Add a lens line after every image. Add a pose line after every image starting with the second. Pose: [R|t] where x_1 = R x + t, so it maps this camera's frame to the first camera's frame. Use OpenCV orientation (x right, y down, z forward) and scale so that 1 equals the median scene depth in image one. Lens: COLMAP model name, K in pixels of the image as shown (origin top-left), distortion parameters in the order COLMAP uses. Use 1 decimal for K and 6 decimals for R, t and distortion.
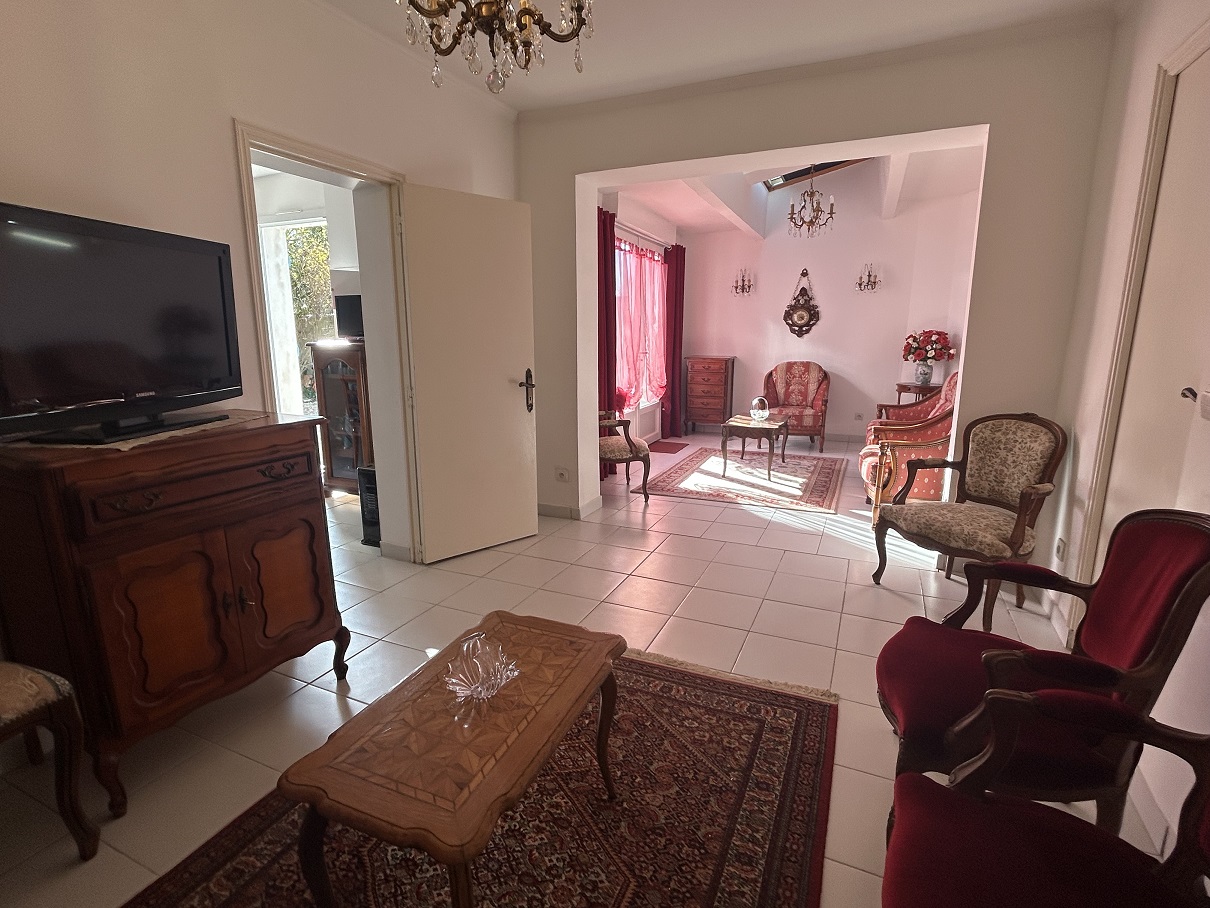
lens RADIAL K [[607.8, 0, 601.0], [0, 607.8, 455.0], [0, 0, 1]] dist [-0.006573, 0.003057]
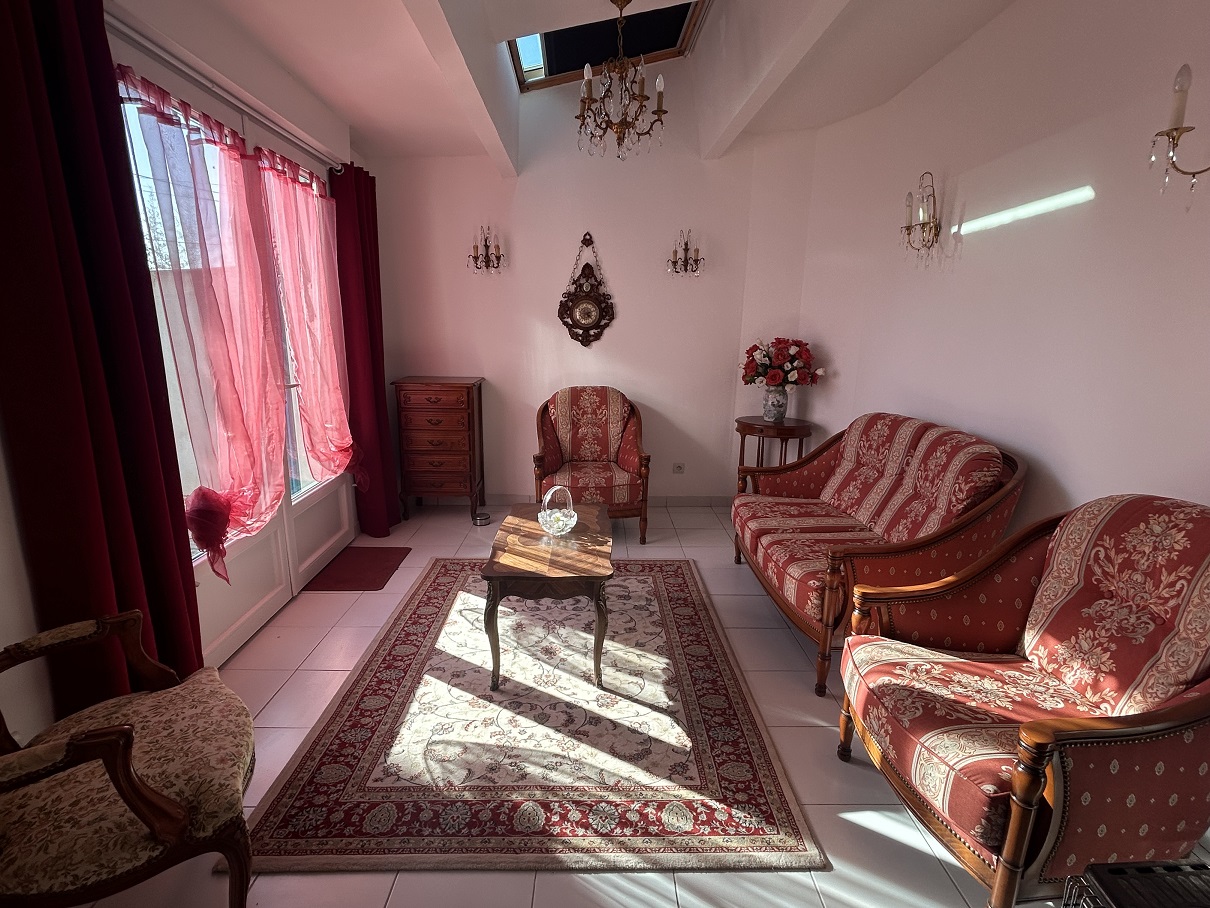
lens RADIAL K [[607.8, 0, 608.3], [0, 607.8, 459.4], [0, 0, 1]] dist [-0.006573, 0.003057]
pose [[0.902396, -0.080083, 0.423401, 0.081065], [0.071427, 0.996785, 0.036302, -0.102567], [-0.424947, -0.002517, 0.905215, 0.443997]]
